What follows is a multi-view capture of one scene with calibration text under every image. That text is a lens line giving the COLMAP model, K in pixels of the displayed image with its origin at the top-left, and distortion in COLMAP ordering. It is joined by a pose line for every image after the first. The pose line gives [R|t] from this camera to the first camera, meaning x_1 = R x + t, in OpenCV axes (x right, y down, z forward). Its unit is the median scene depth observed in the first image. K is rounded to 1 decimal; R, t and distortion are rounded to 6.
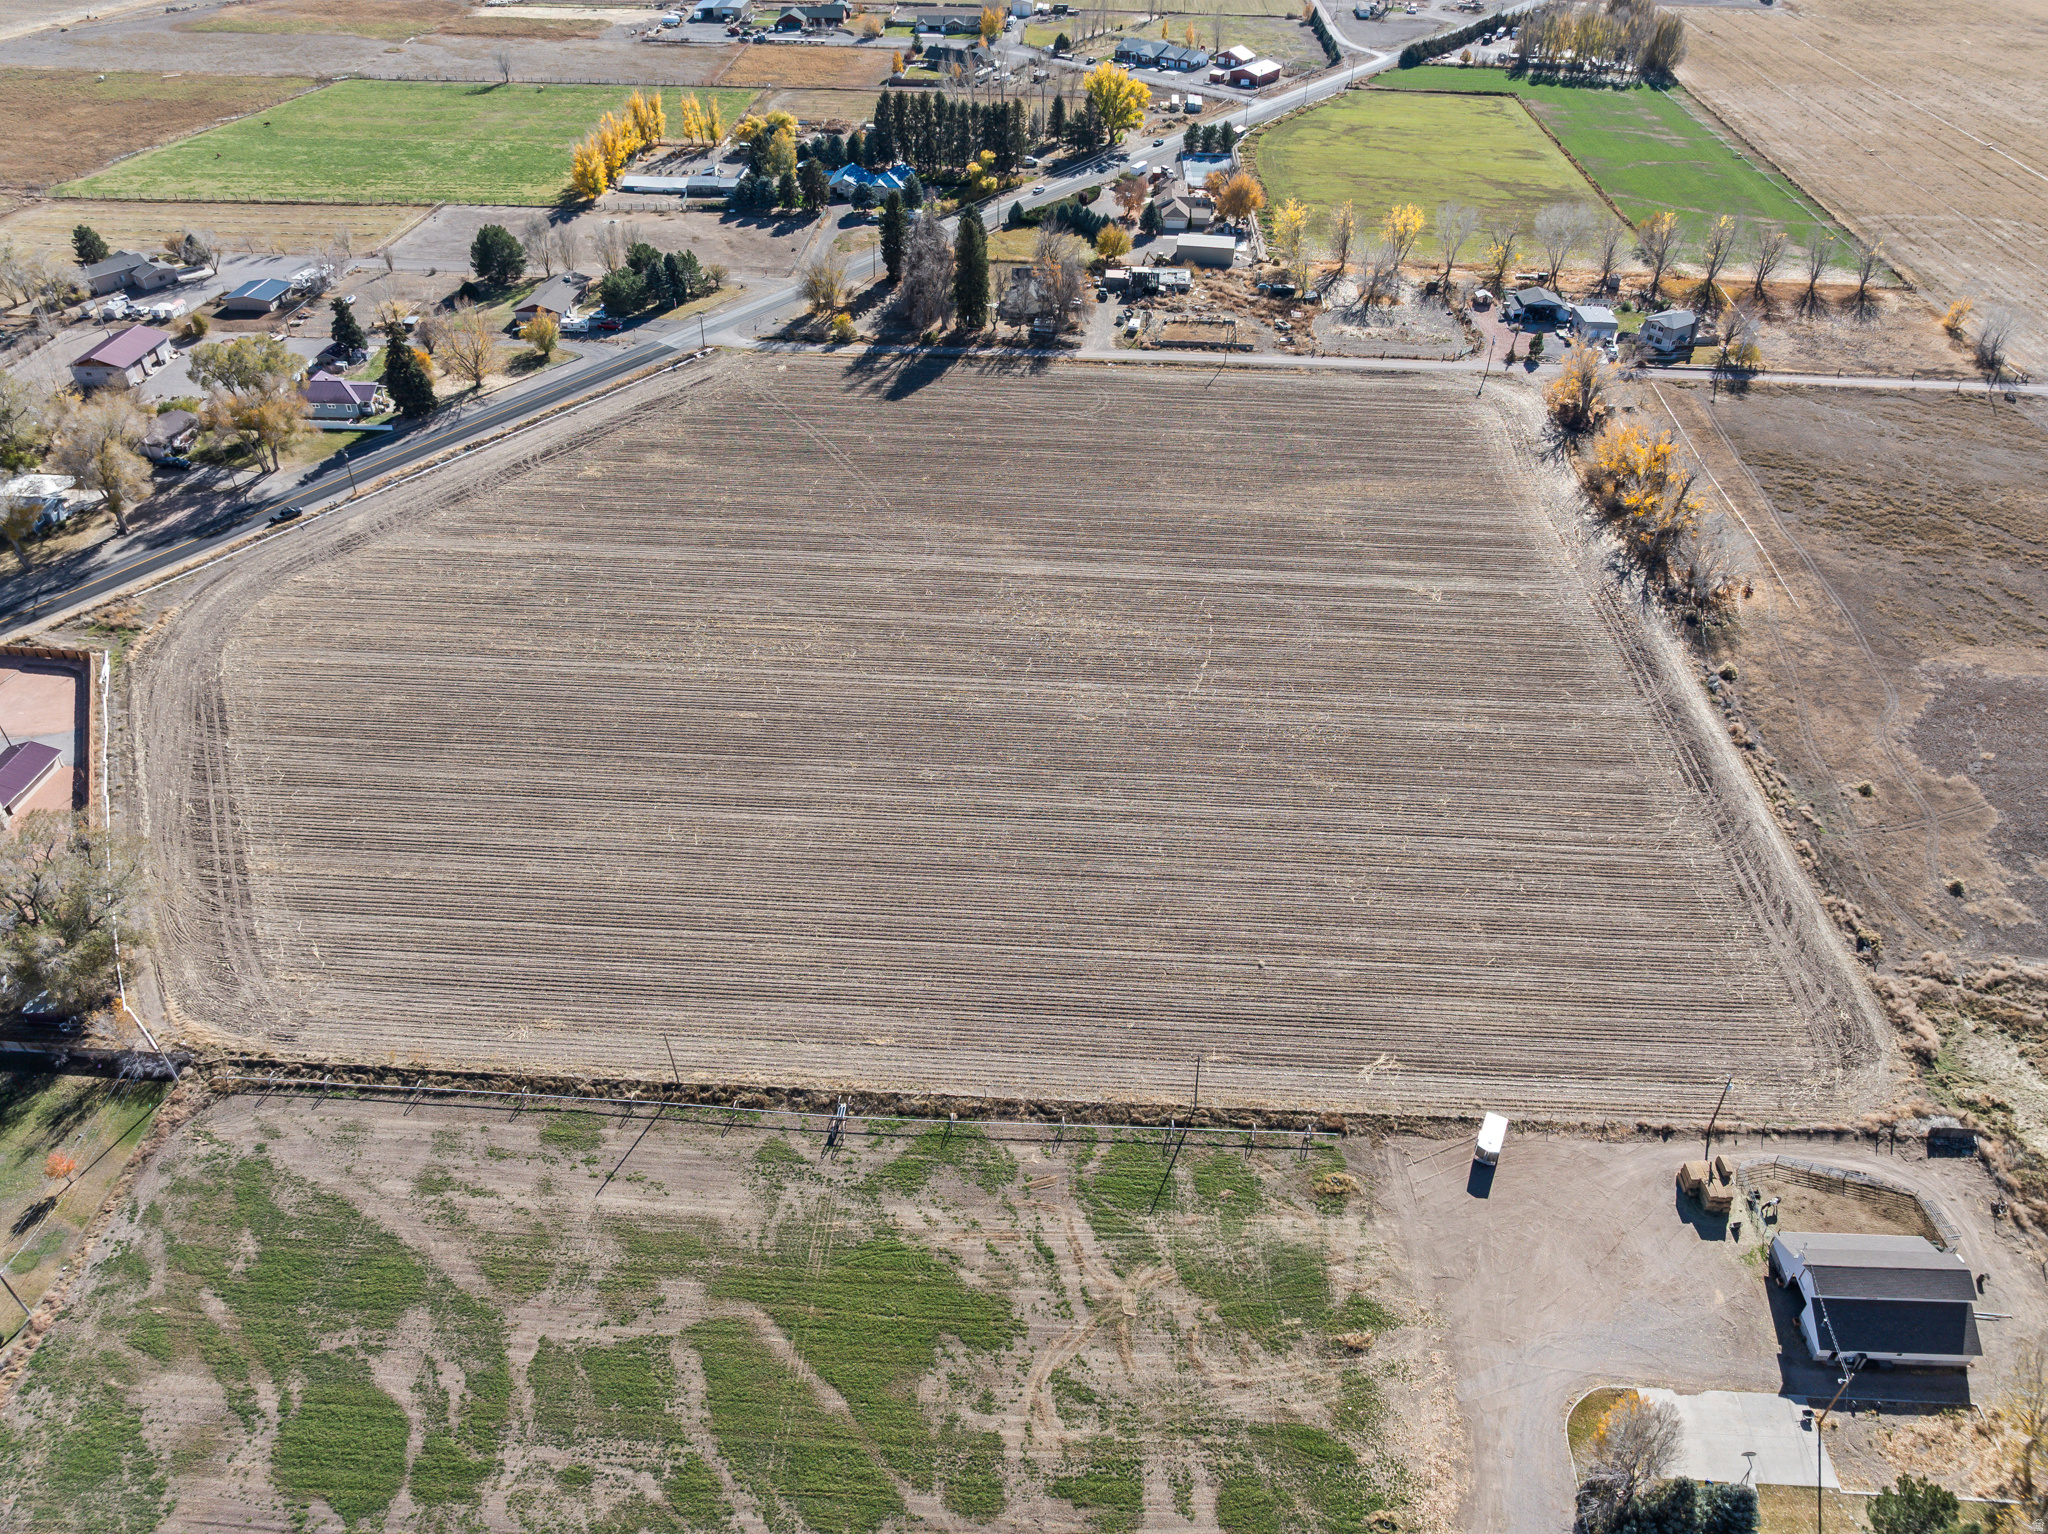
lens RADIAL K [[1441.4, 0, 1032.8], [0, 1441.4, 758.5], [0, 0, 1]] dist [-0.046773, 0.014377]
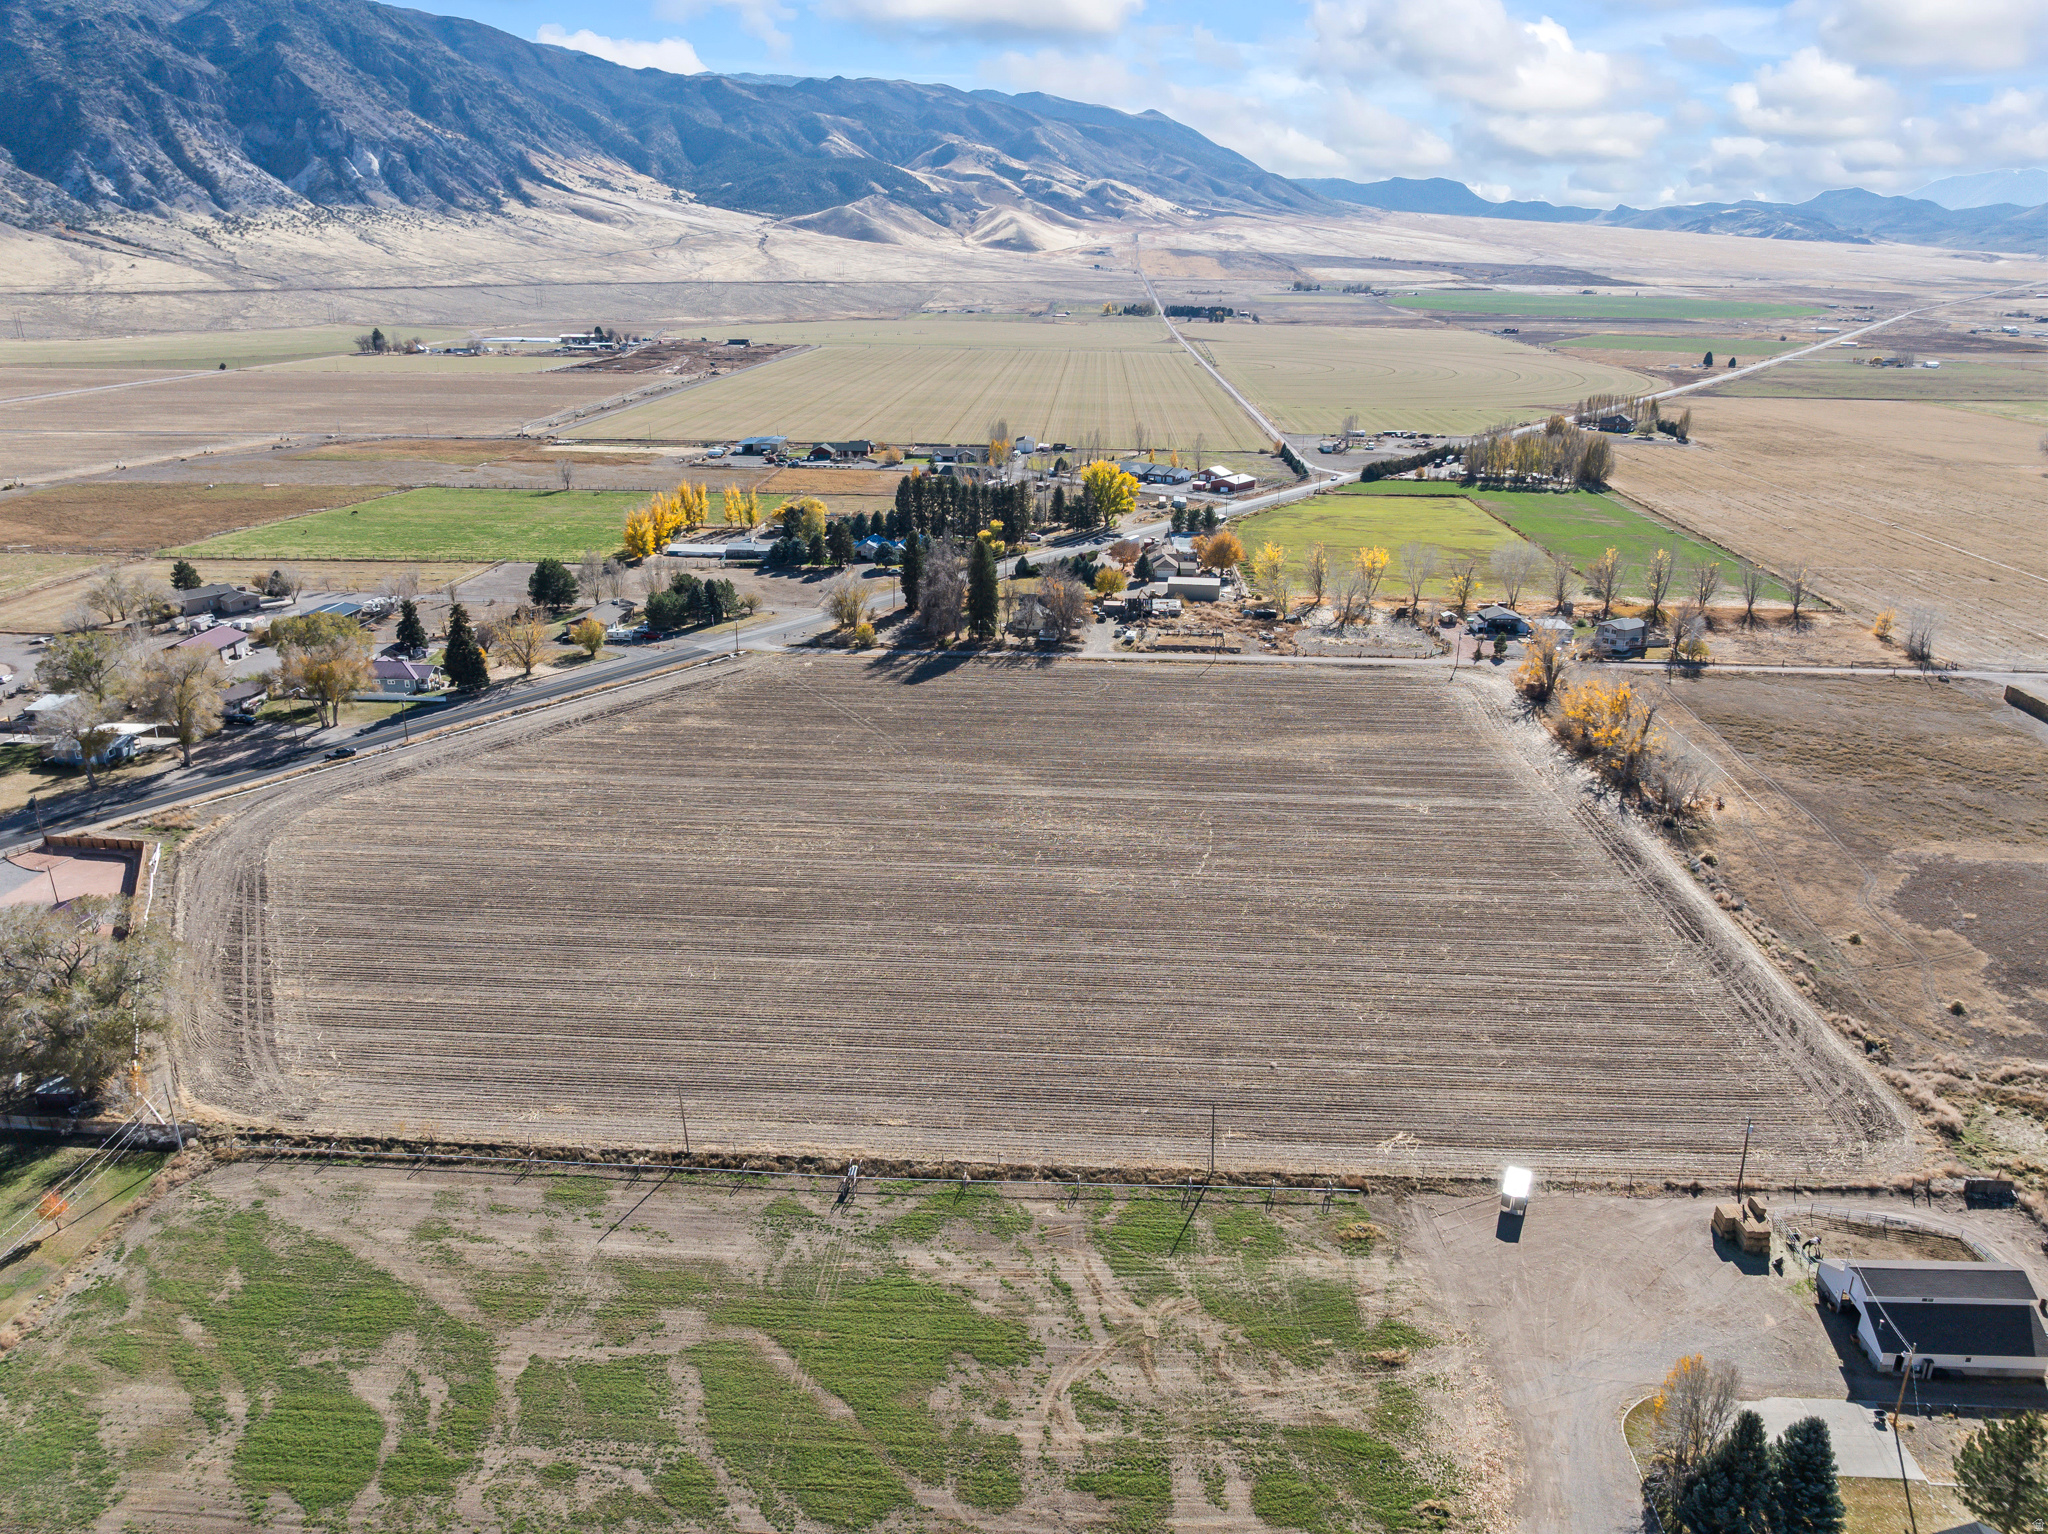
lens RADIAL K [[1441.4, 0, 1032.8], [0, 1441.4, 758.5], [0, 0, 1]] dist [-0.046773, 0.014377]
pose [[0.999979, -0.006304, -0.001476, -0.005580], [0.005505, 0.947896, -0.318532, 0.241256], [0.003407, 0.318517, 0.947911, -0.017426]]
